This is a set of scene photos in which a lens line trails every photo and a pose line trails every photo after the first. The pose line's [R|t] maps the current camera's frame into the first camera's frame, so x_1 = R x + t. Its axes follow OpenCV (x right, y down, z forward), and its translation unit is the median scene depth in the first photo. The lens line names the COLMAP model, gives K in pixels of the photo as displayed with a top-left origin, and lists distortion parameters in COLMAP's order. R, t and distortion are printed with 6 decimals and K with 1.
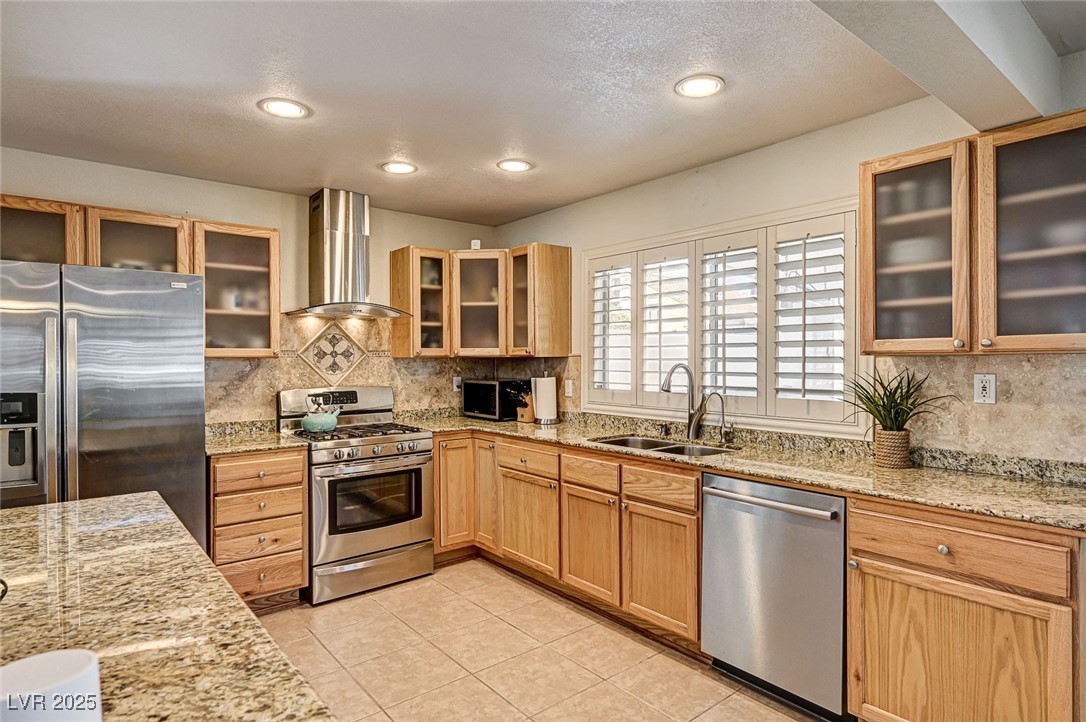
lens RADIAL K [[588.5, 0, 541.8], [0, 588.5, 360.8], [0, 0, 1]] dist [-0.003826, 0.000247]
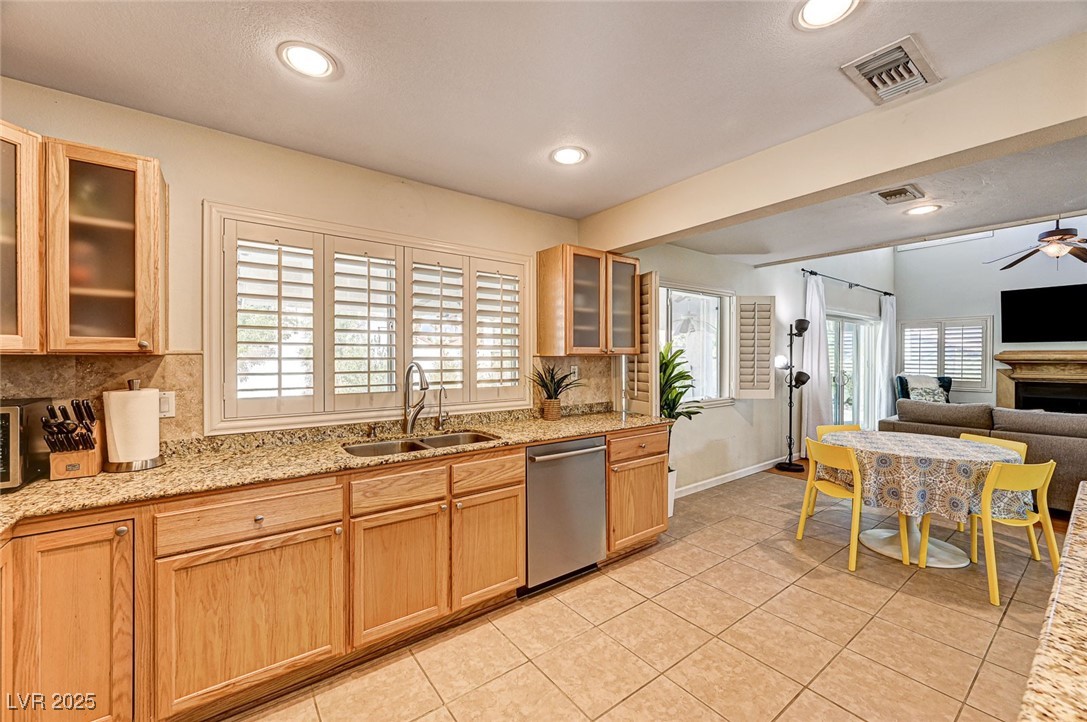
lens RADIAL K [[448.0, 0, 540.3], [0, 448.0, 358.4], [0, 0, 1]] dist [0.001411, -0.000040]
pose [[0.021420, 0.000173, 0.999771, -0.590008], [0.002895, 0.999996, -0.000235, -0.001817], [-0.999766, 0.002899, 0.021419, 0.807075]]
